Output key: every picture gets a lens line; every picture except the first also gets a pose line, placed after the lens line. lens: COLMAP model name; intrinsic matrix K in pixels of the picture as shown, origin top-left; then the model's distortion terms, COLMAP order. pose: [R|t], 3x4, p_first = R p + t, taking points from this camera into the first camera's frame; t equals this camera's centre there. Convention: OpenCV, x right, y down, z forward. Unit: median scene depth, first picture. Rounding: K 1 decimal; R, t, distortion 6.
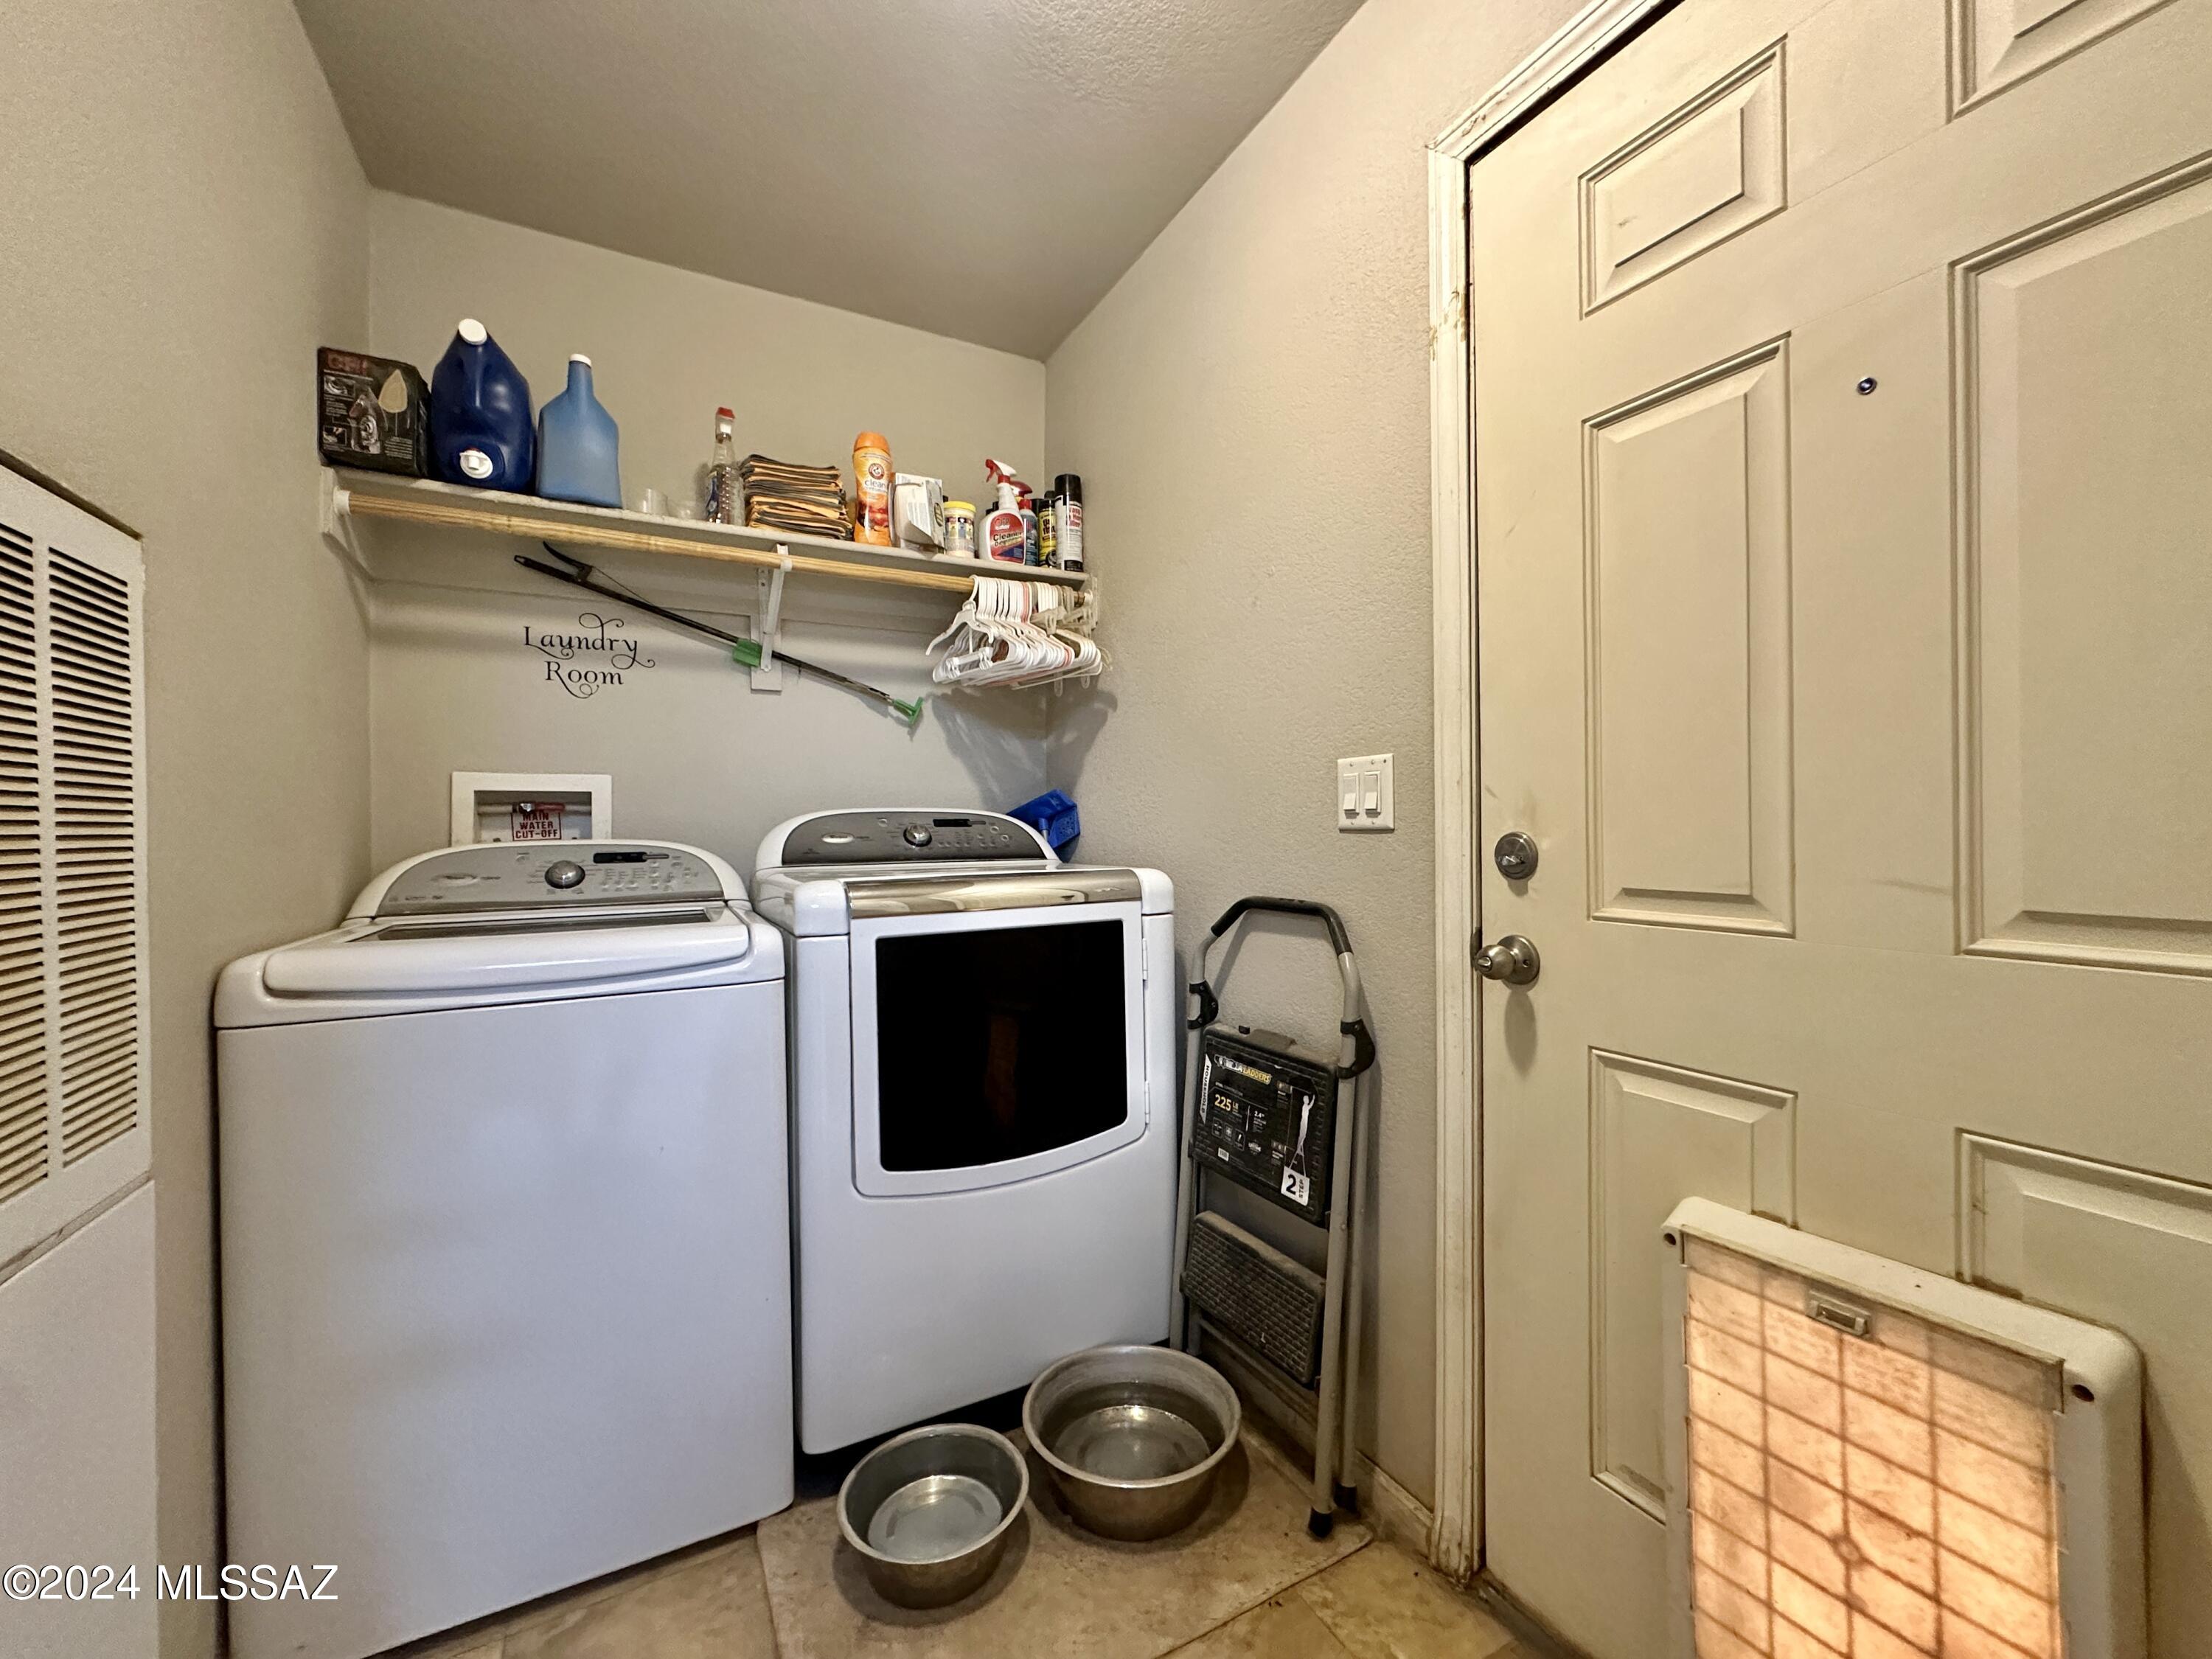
lens RADIAL K [[884.8, 0, 1106.0], [0, 884.8, 829.5], [0, 0, 1]] dist [-0.005562, -0.000113]
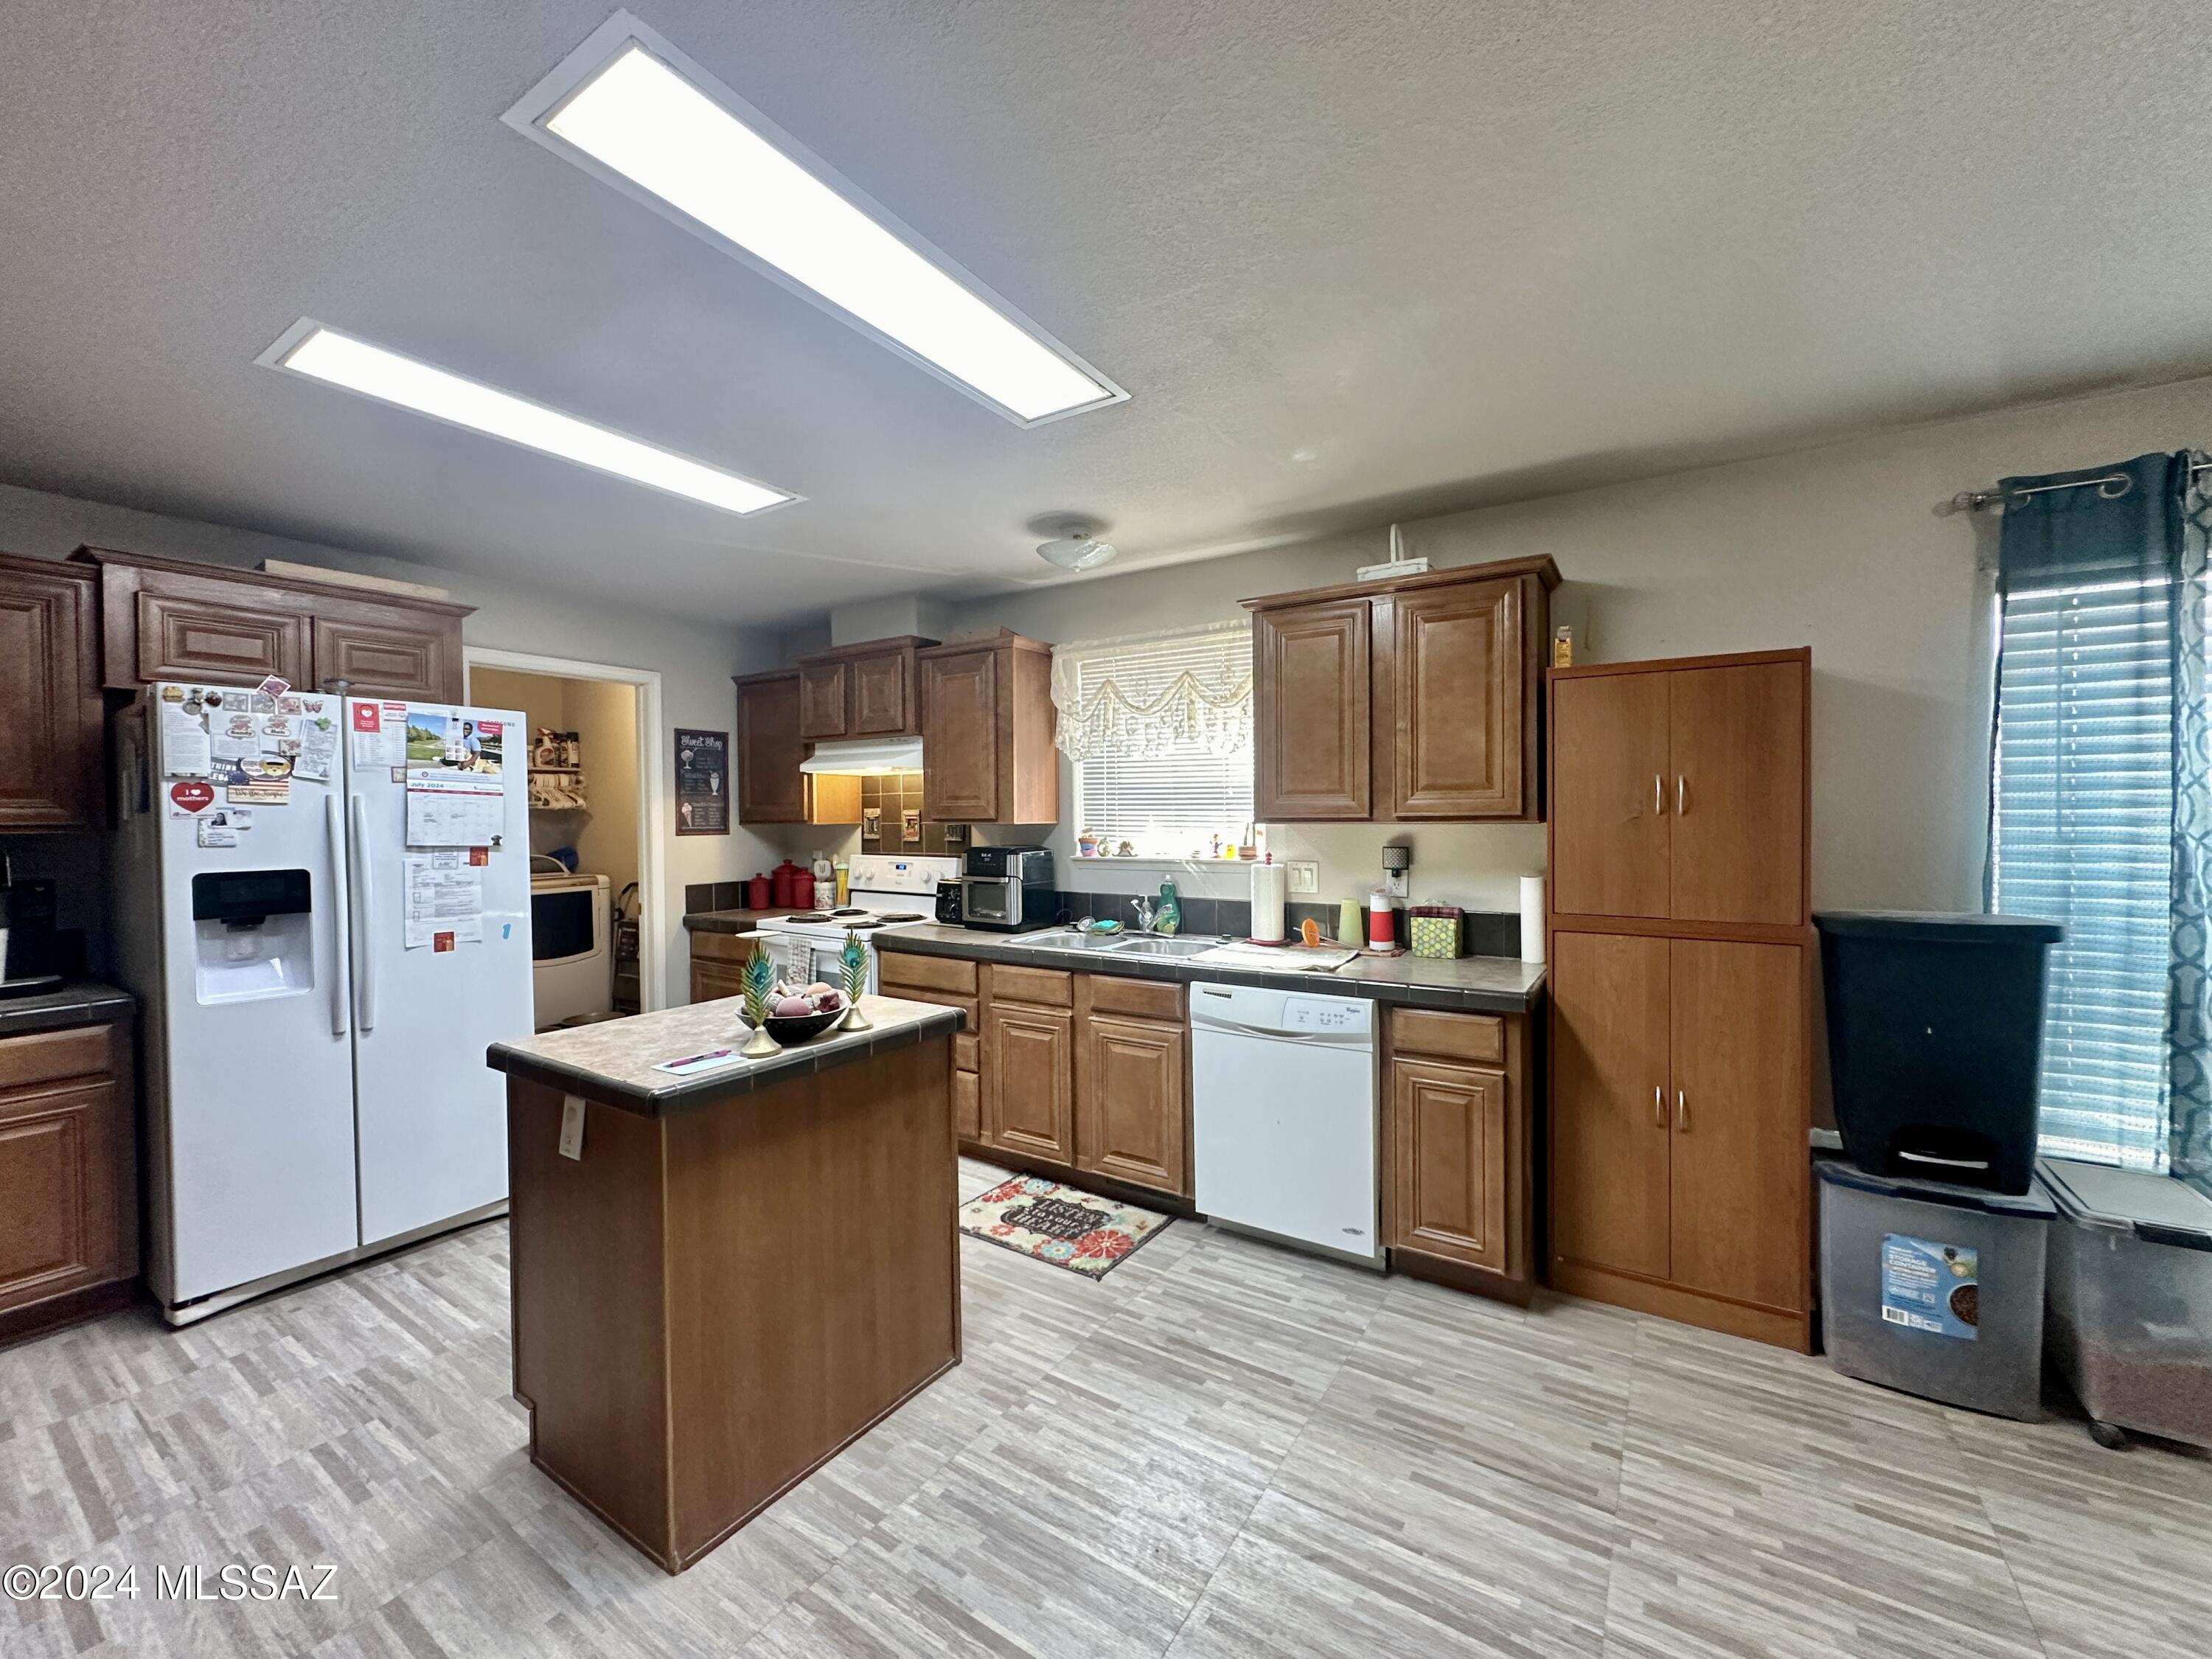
lens RADIAL K [[884.4, 0, 1107.5], [0, 884.4, 830.1], [0, 0, 1]] dist [-0.005562, 0.001104]
pose [[0.879121, -0.006949, 0.476549, 0.128115], [0.002184, 0.999942, 0.010550, -0.142186], [-0.476595, -0.008234, 0.879085, -2.579432]]
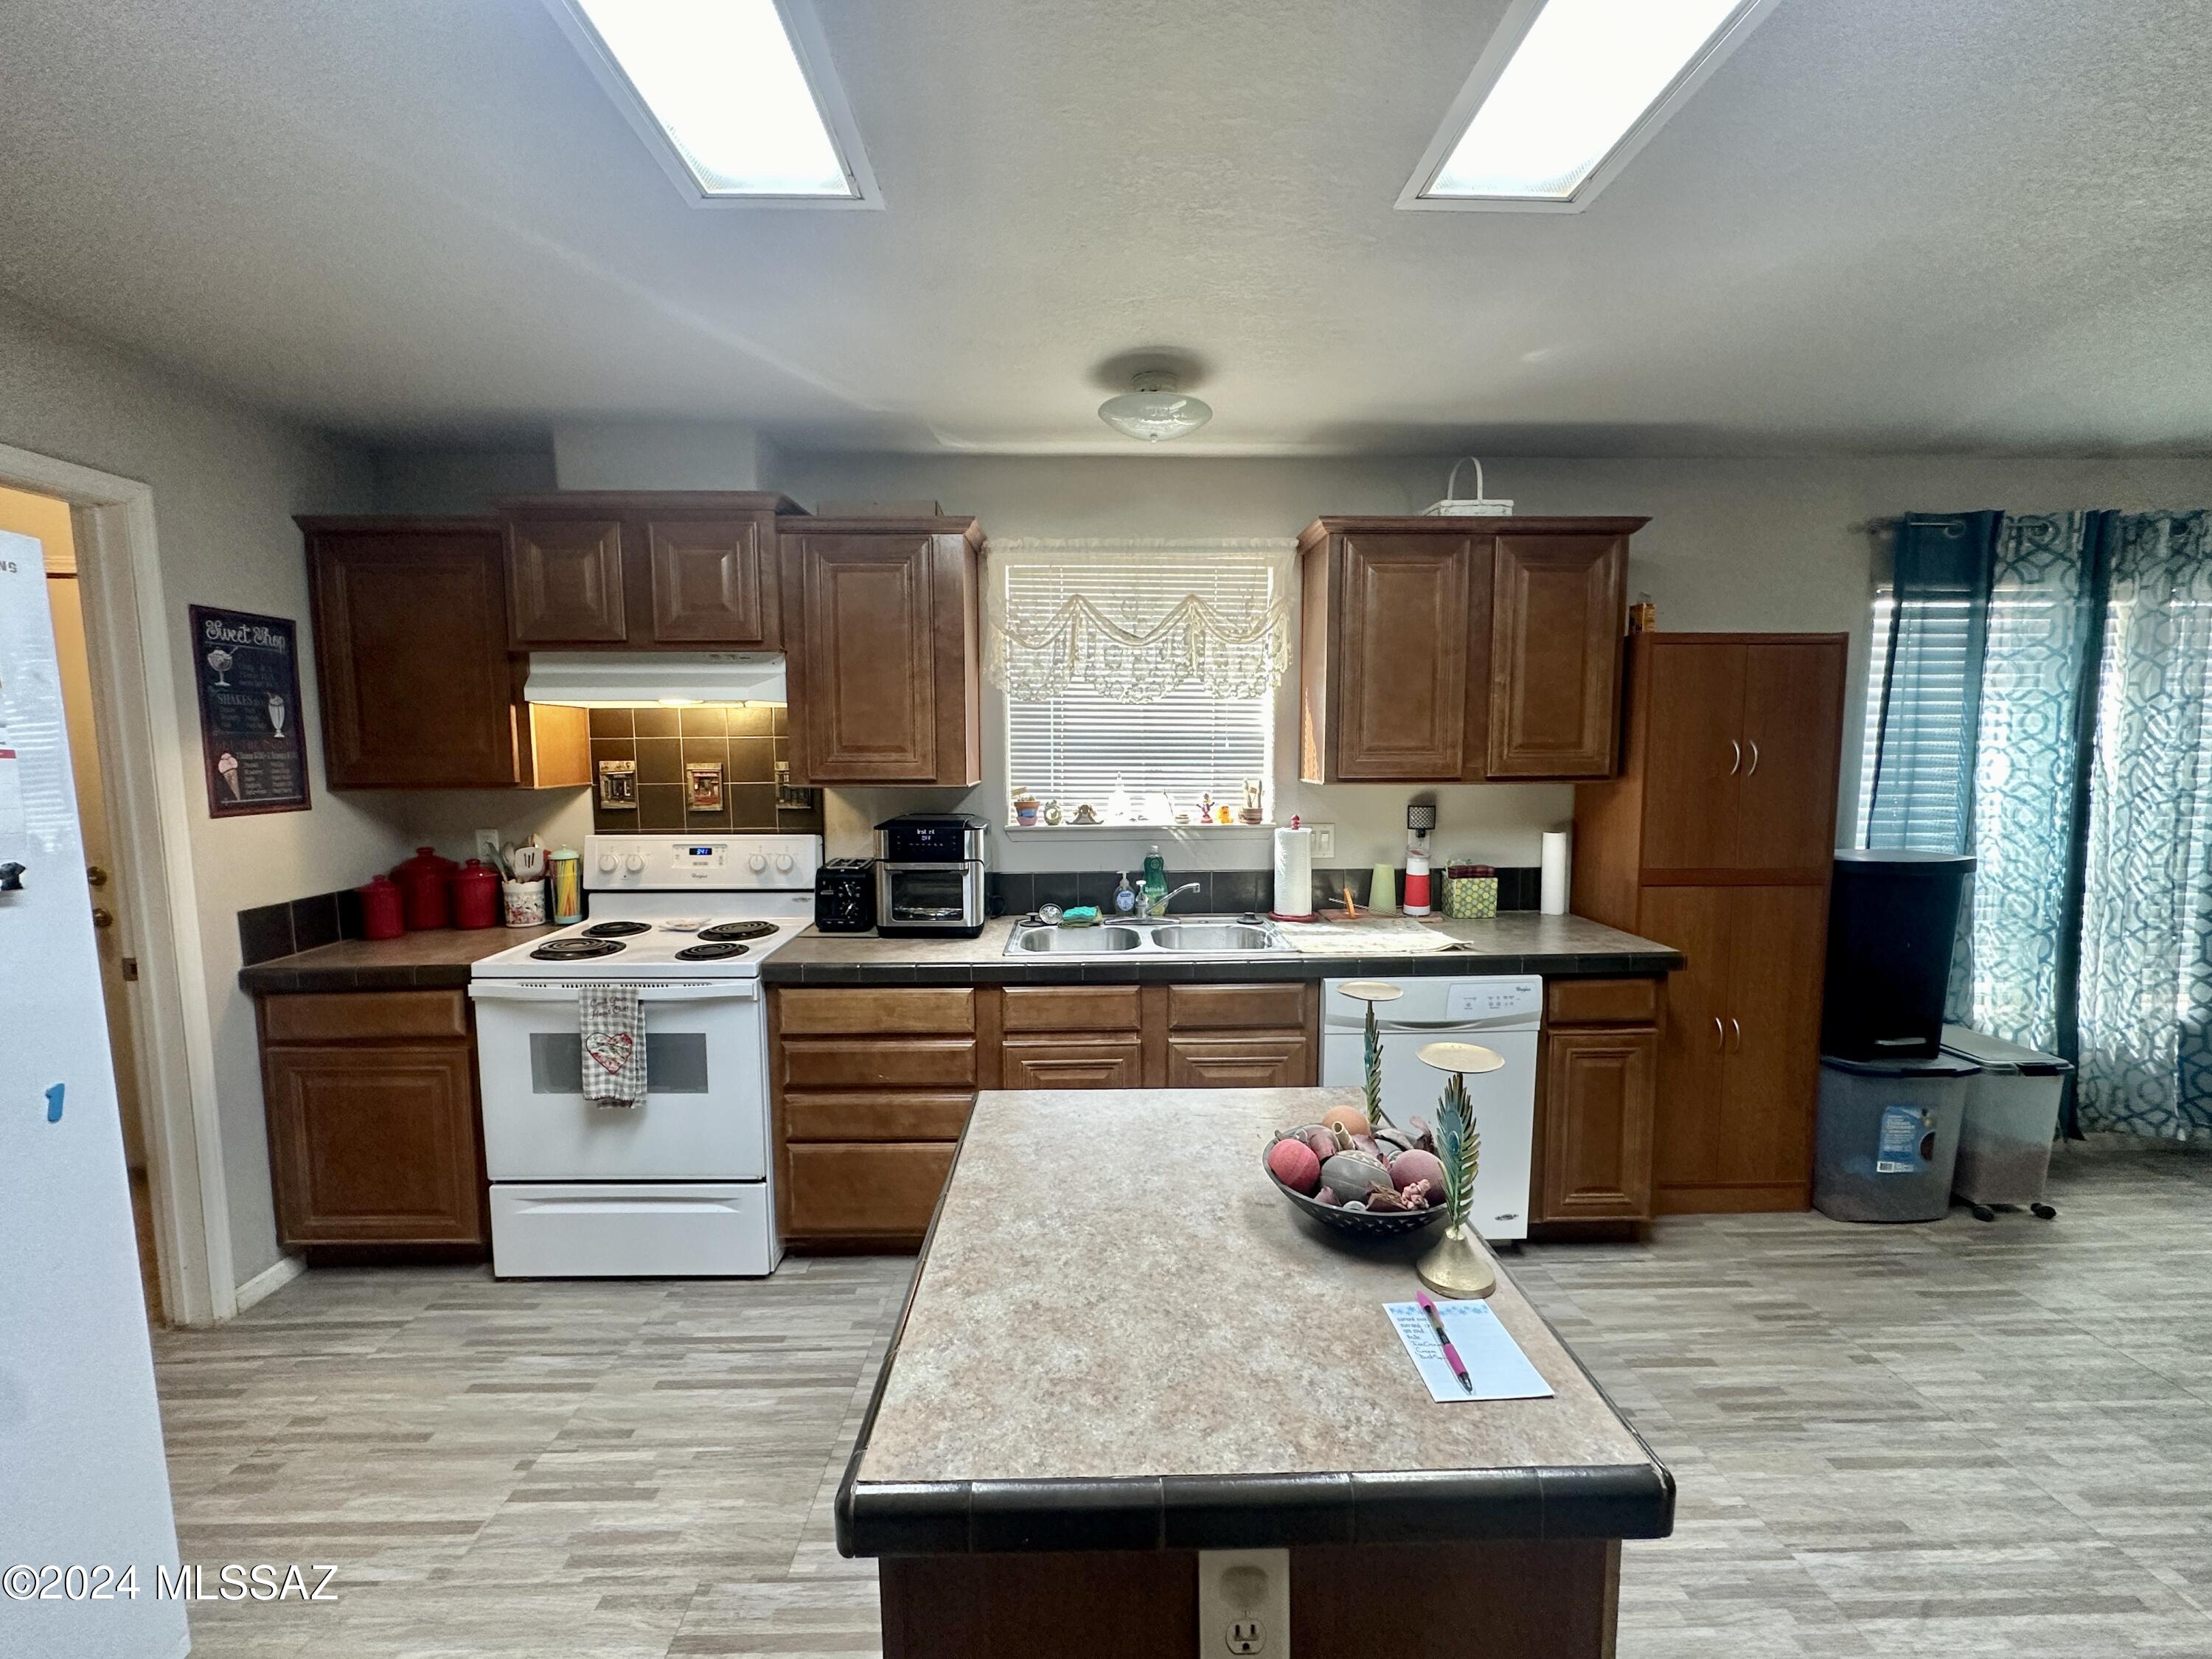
lens RADIAL K [[884.4, 0, 1107.5], [0, 884.4, 830.1], [0, 0, 1]] dist [-0.005562, 0.001104]
pose [[0.456129, -0.081103, 0.886210, -0.257283], [0.003247, 0.995984, 0.089477, -0.190490], [-0.889908, -0.037935, 0.454561, -1.621462]]
